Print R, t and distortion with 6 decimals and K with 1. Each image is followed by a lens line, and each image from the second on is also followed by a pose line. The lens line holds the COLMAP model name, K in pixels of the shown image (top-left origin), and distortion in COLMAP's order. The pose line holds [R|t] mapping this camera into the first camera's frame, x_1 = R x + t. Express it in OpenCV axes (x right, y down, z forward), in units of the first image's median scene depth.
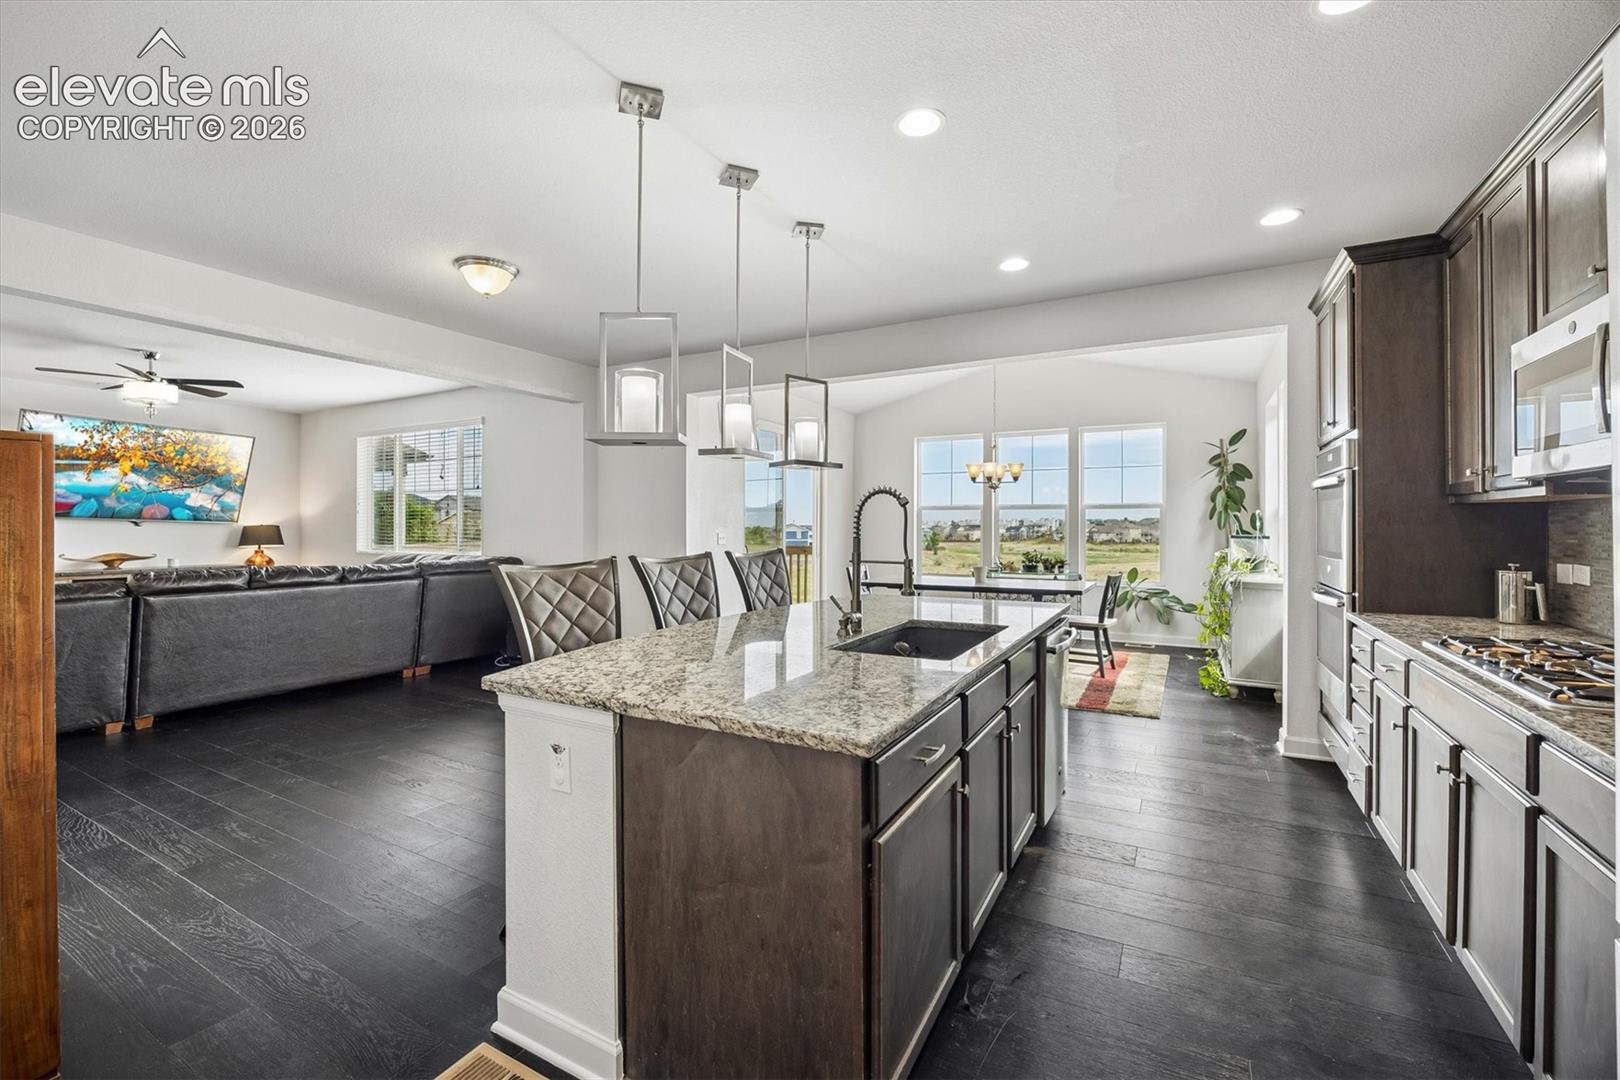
lens RADIAL K [[681.9, 0, 812.8], [0, 681.9, 528.2], [0, 0, 1]] dist [-0.018979, 0.005381]
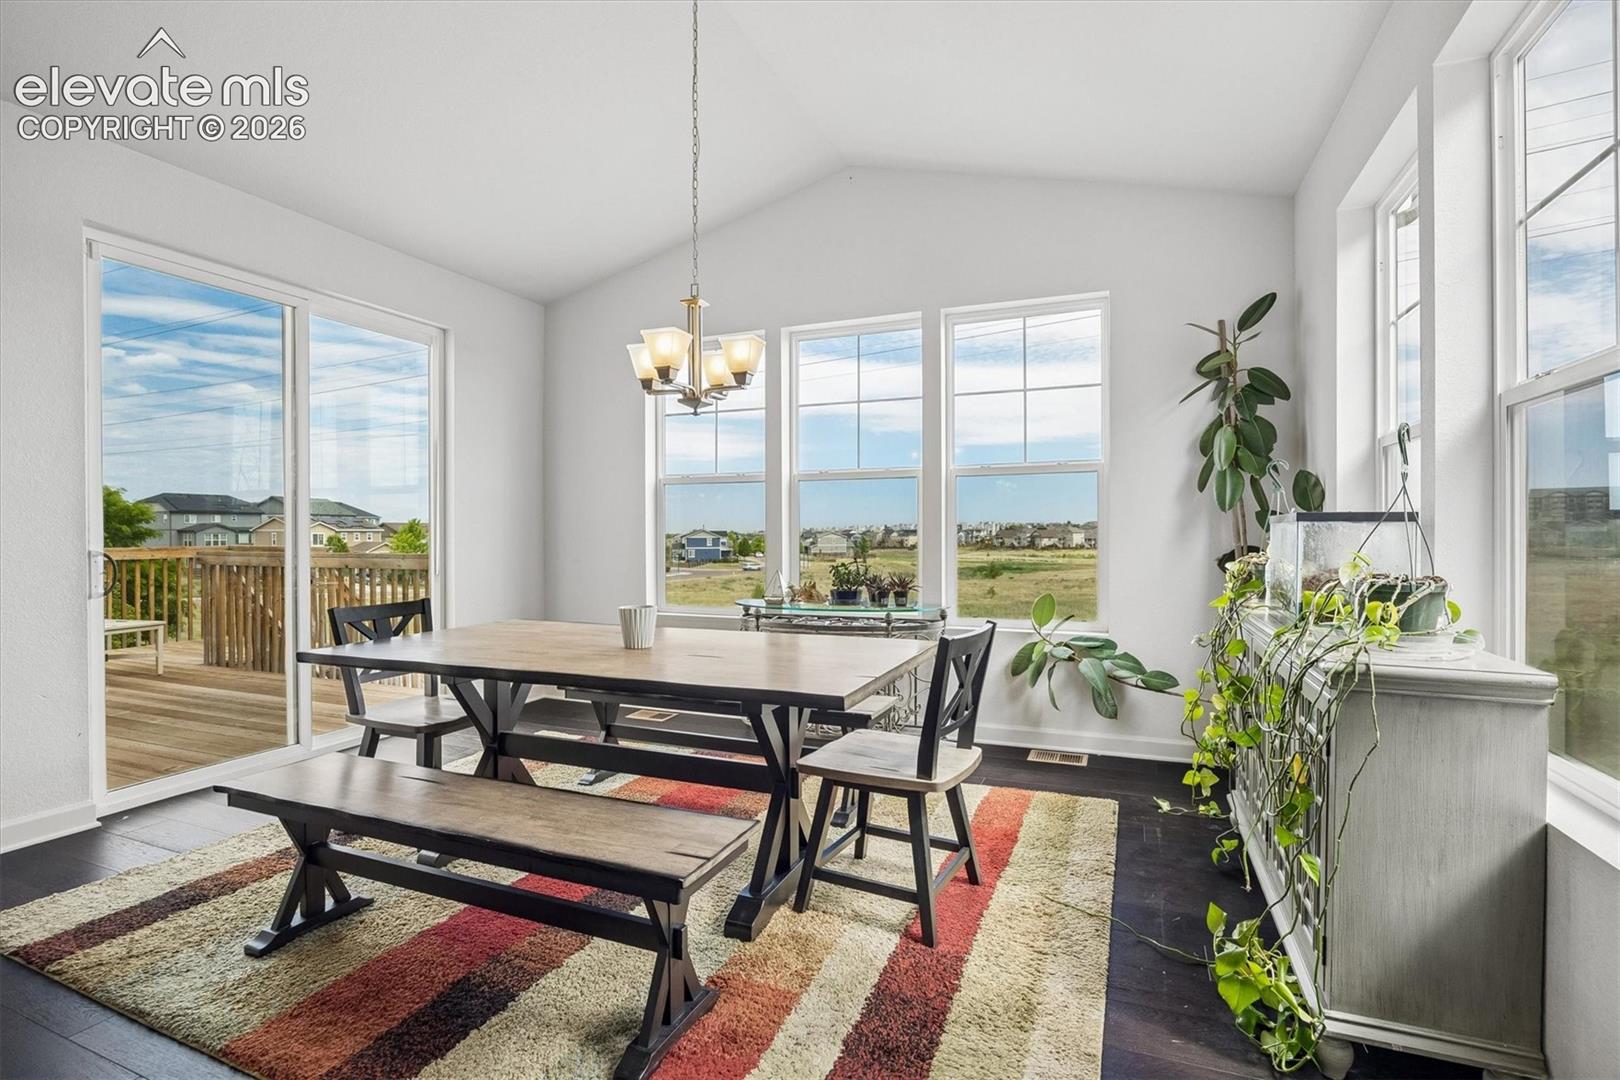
lens RADIAL K [[752.1, 0, 820.3], [0, 752.1, 537.6], [0, 0, 1]] dist [0.000378, 0.000123]
pose [[0.993812, -0.007017, 0.110849, 0.259826], [0.006576, 0.999969, 0.004337, 0.014530], [-0.110876, -0.003582, 0.993828, 0.496937]]
